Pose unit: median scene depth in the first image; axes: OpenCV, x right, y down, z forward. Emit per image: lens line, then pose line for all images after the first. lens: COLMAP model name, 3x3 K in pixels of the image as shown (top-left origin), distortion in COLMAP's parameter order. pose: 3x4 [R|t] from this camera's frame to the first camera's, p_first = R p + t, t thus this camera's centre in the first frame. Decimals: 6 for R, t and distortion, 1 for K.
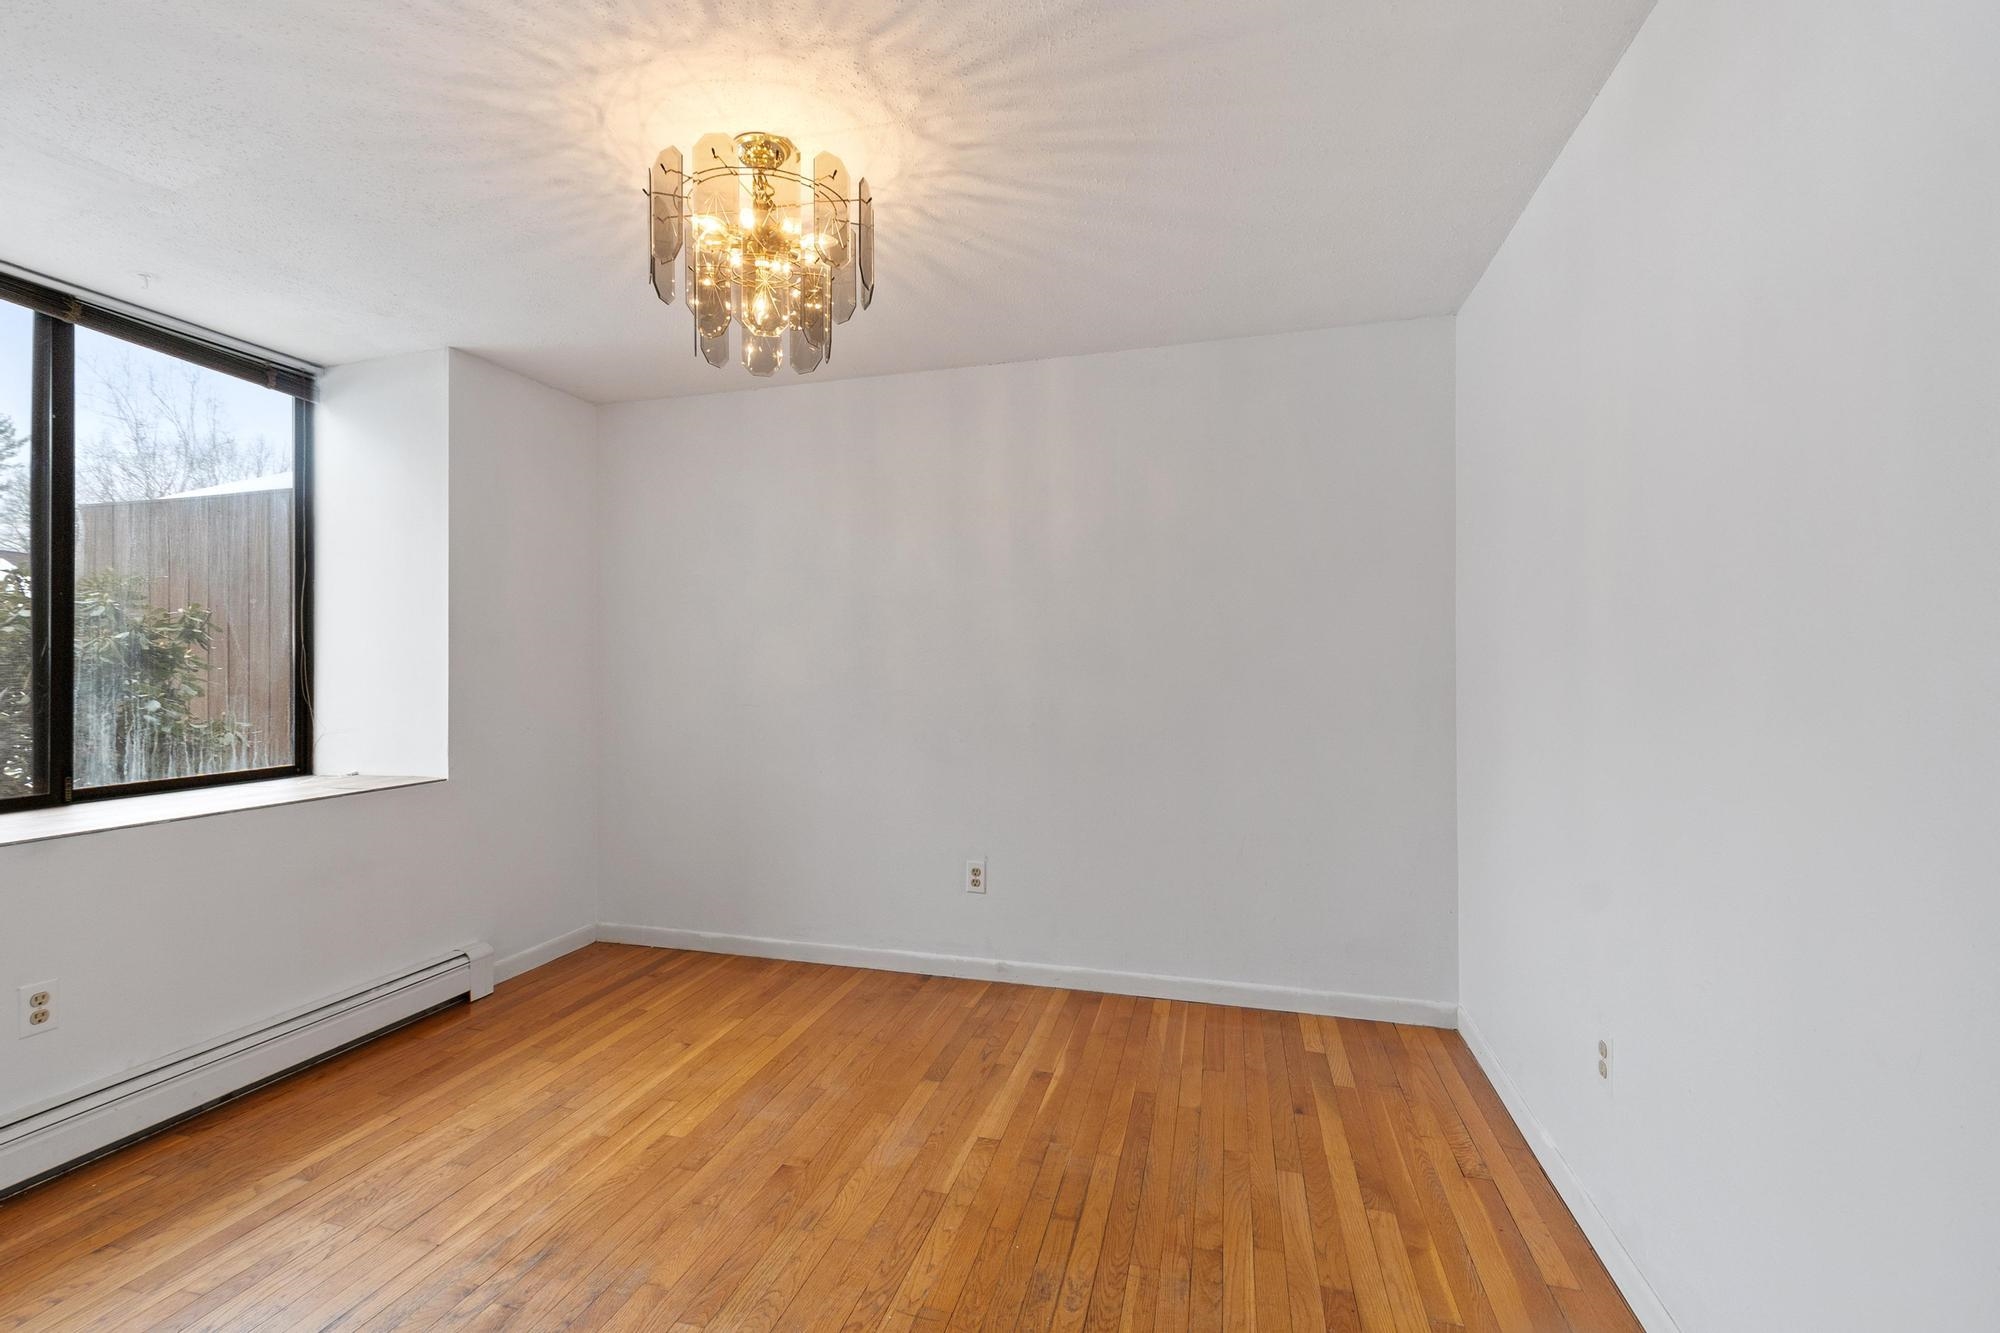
lens RADIAL K [[897.6, 0, 952.2], [0, 897.6, 672.4], [0, 0, 1]] dist [0.002026, -0.000110]
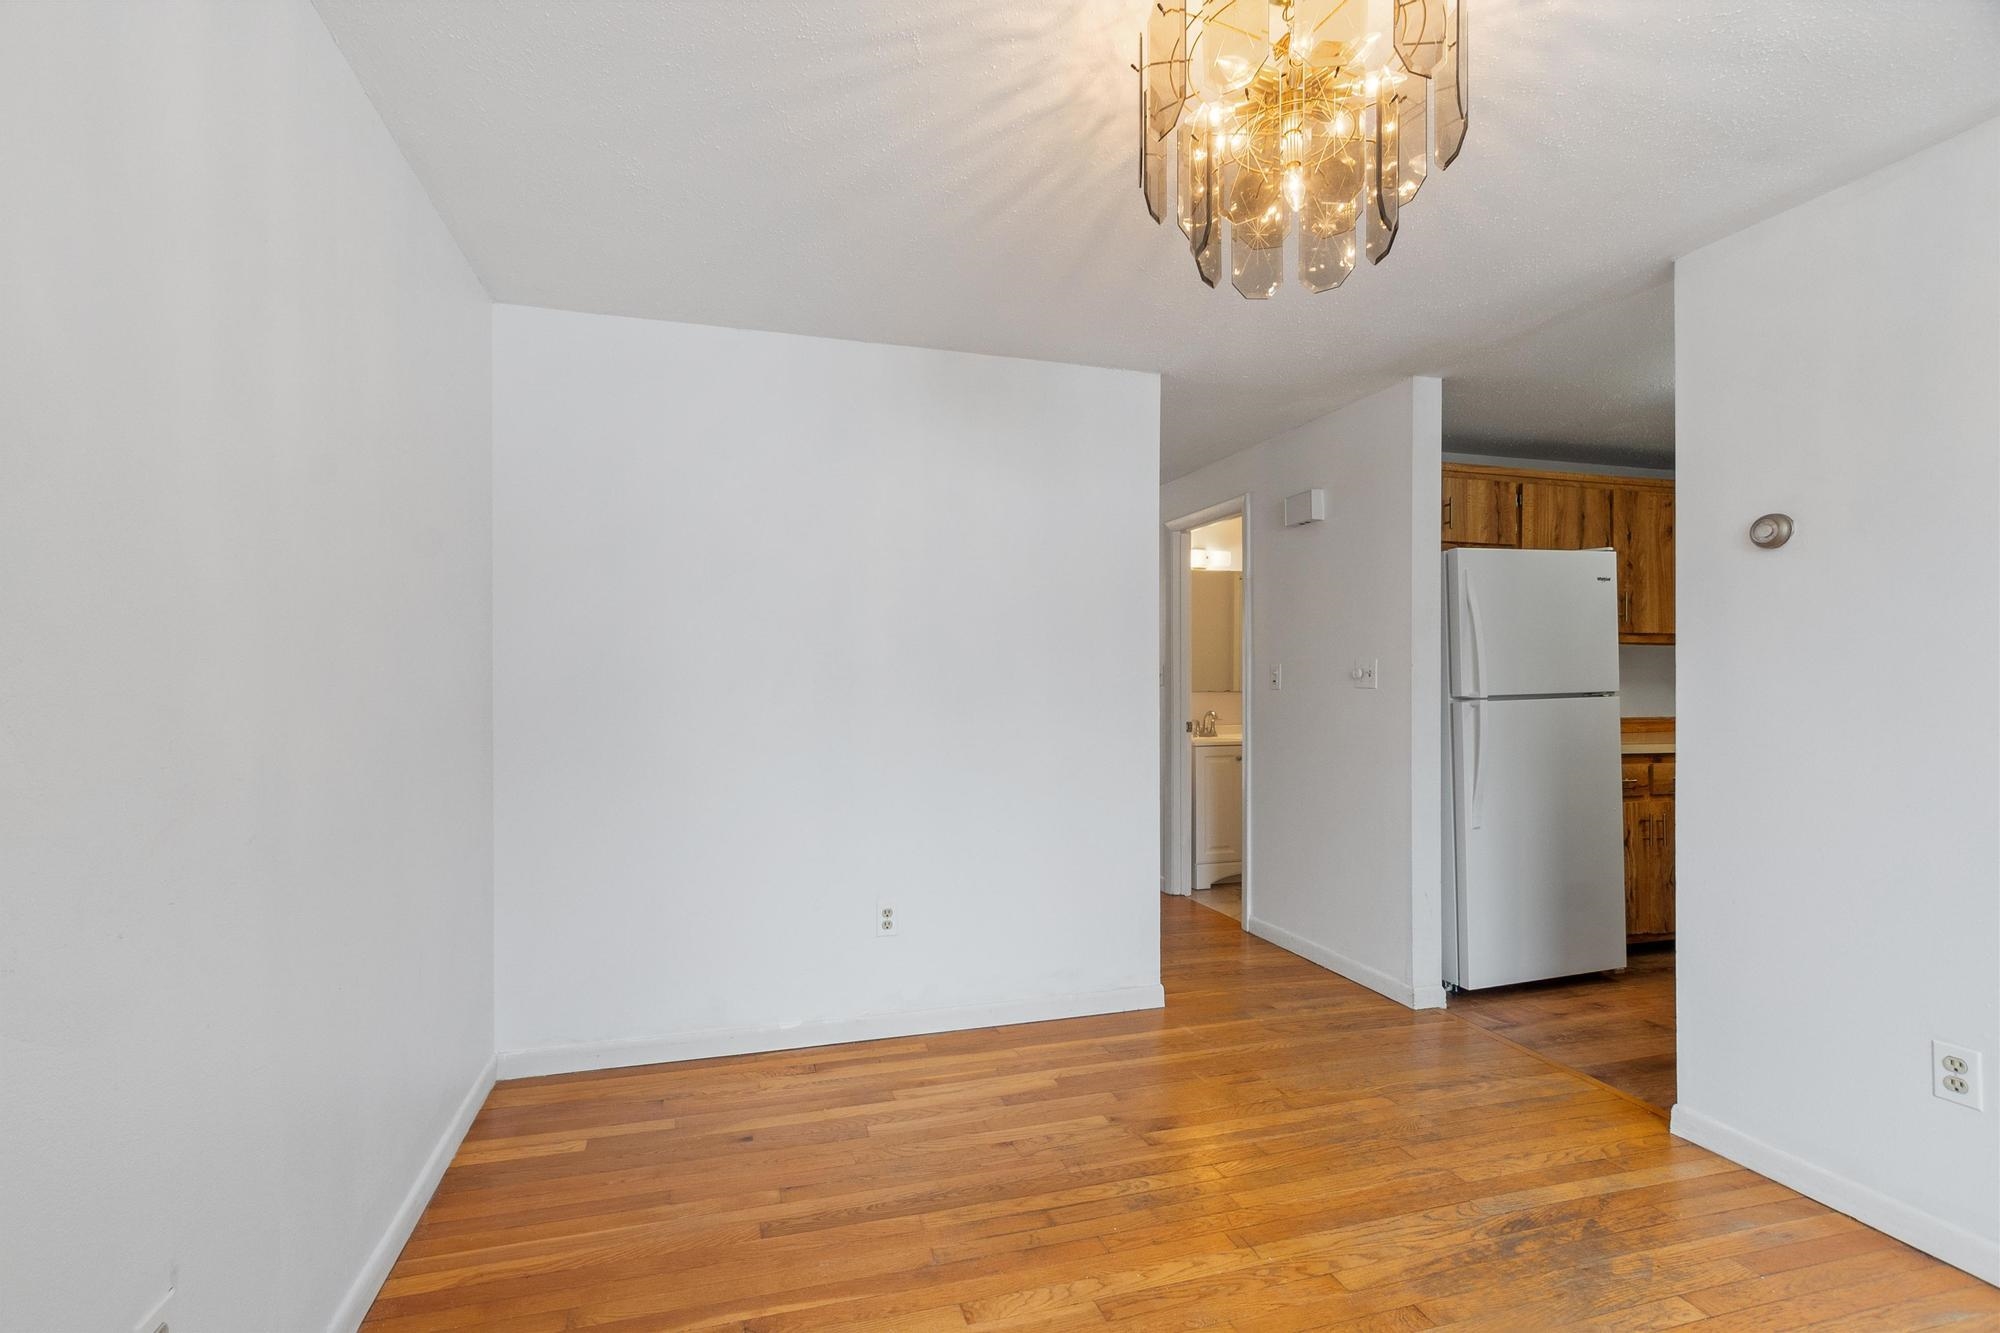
lens RADIAL K [[871.9, 0, 954.0], [0, 871.9, 687.0], [0, 0, 1]] dist [0.000380, -0.000420]
pose [[-0.525517, -0.007636, 0.850749, -0.460799], [0.008178, 0.999868, 0.014026, -0.014073], [-0.850744, 0.014328, -0.525385, 1.110657]]
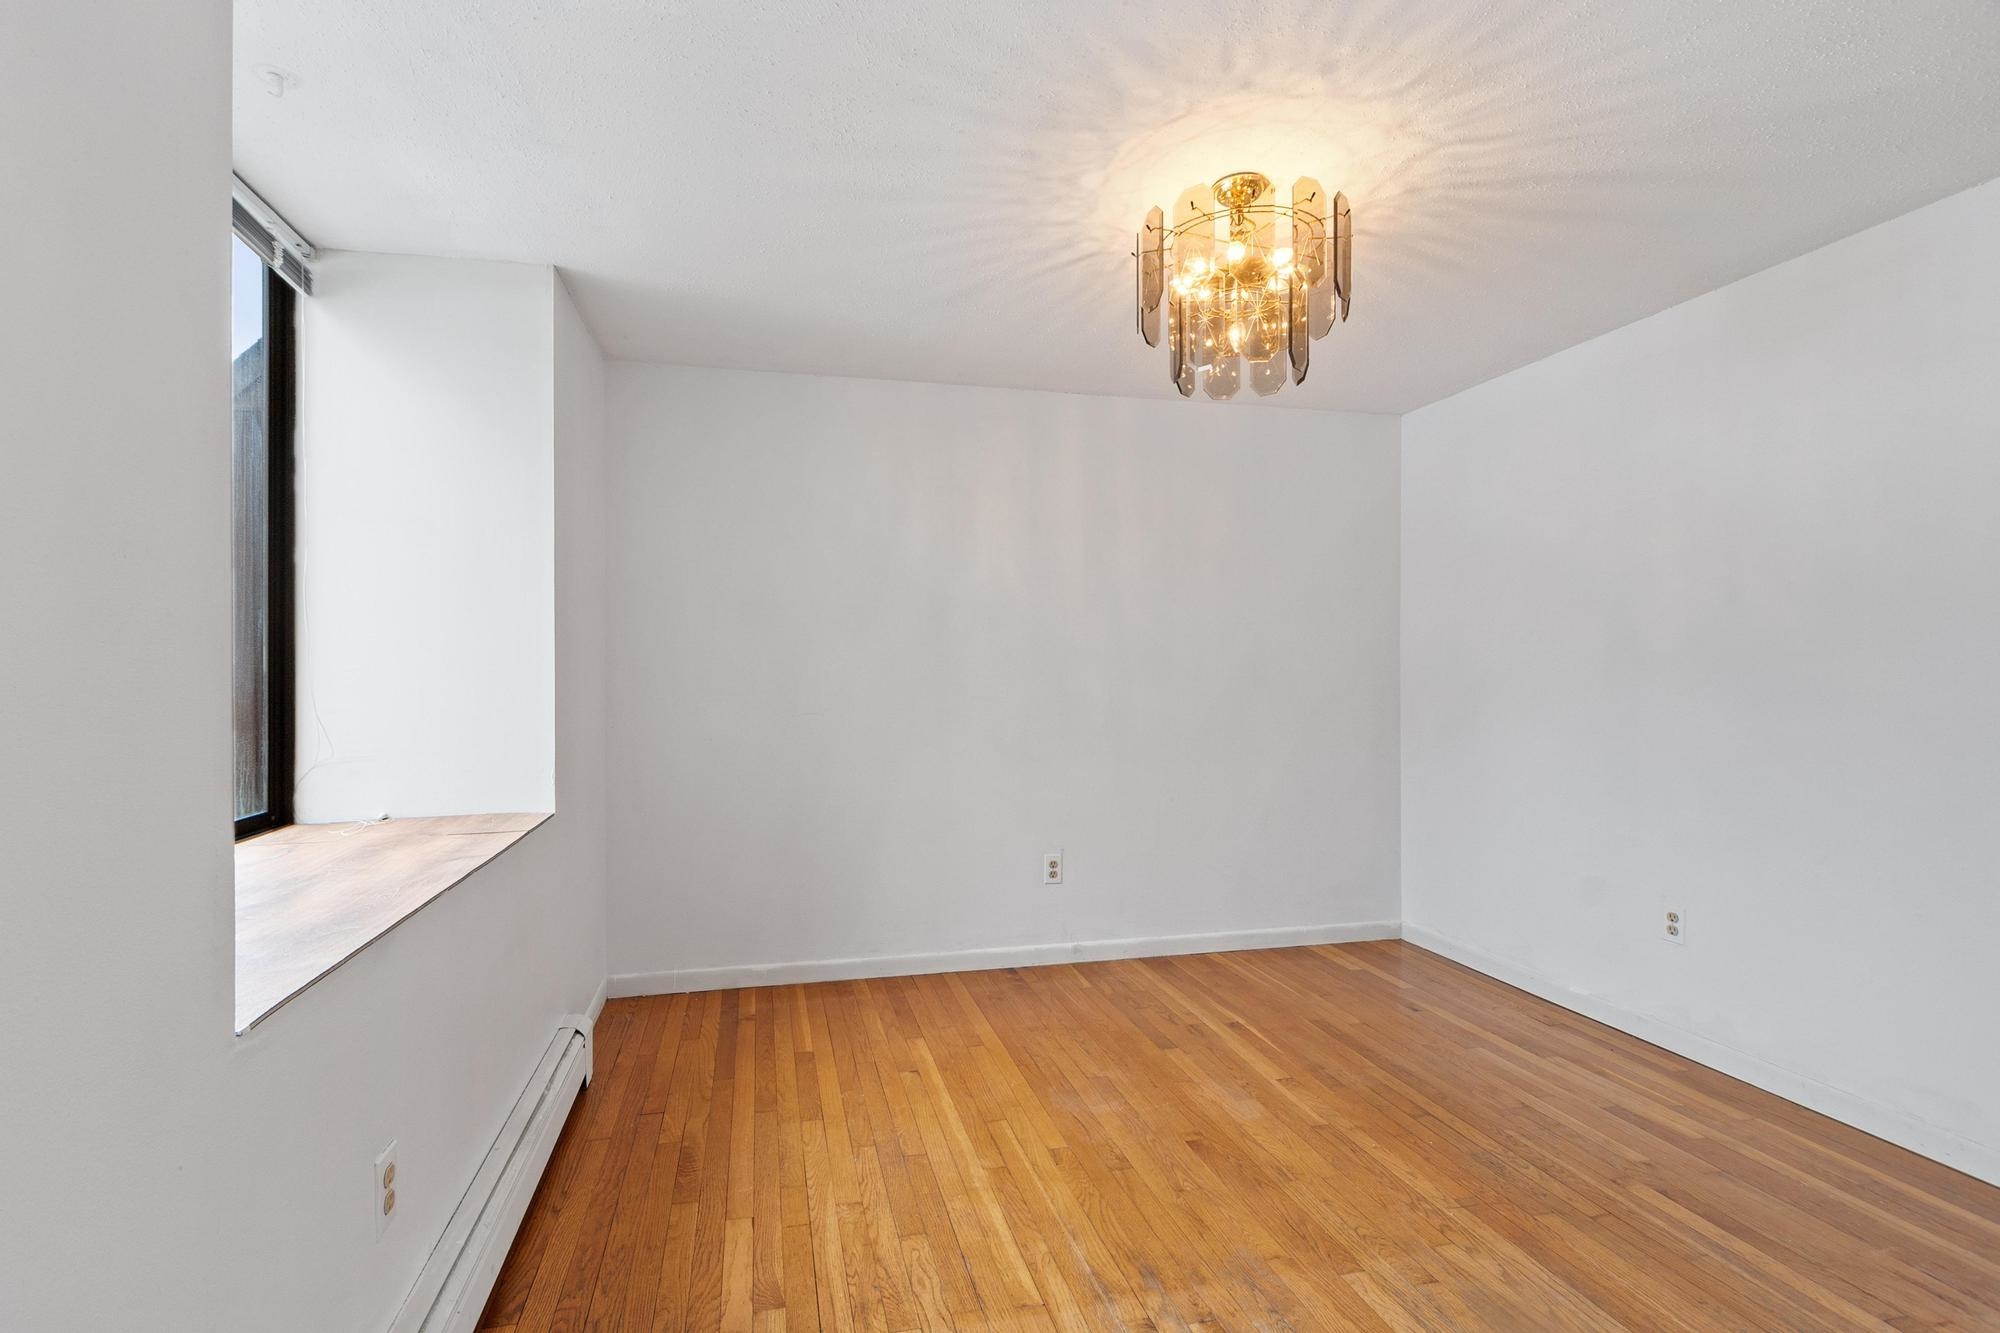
lens RADIAL K [[871.9, 0, 954.0], [0, 871.9, 687.0], [0, 0, 1]] dist [0.000380, -0.000420]
pose [[0.875111, -0.006384, 0.483881, -0.701825], [0.003198, 0.999967, 0.007410, 0.003092], [-0.483912, -0.004937, 0.875103, 0.179058]]
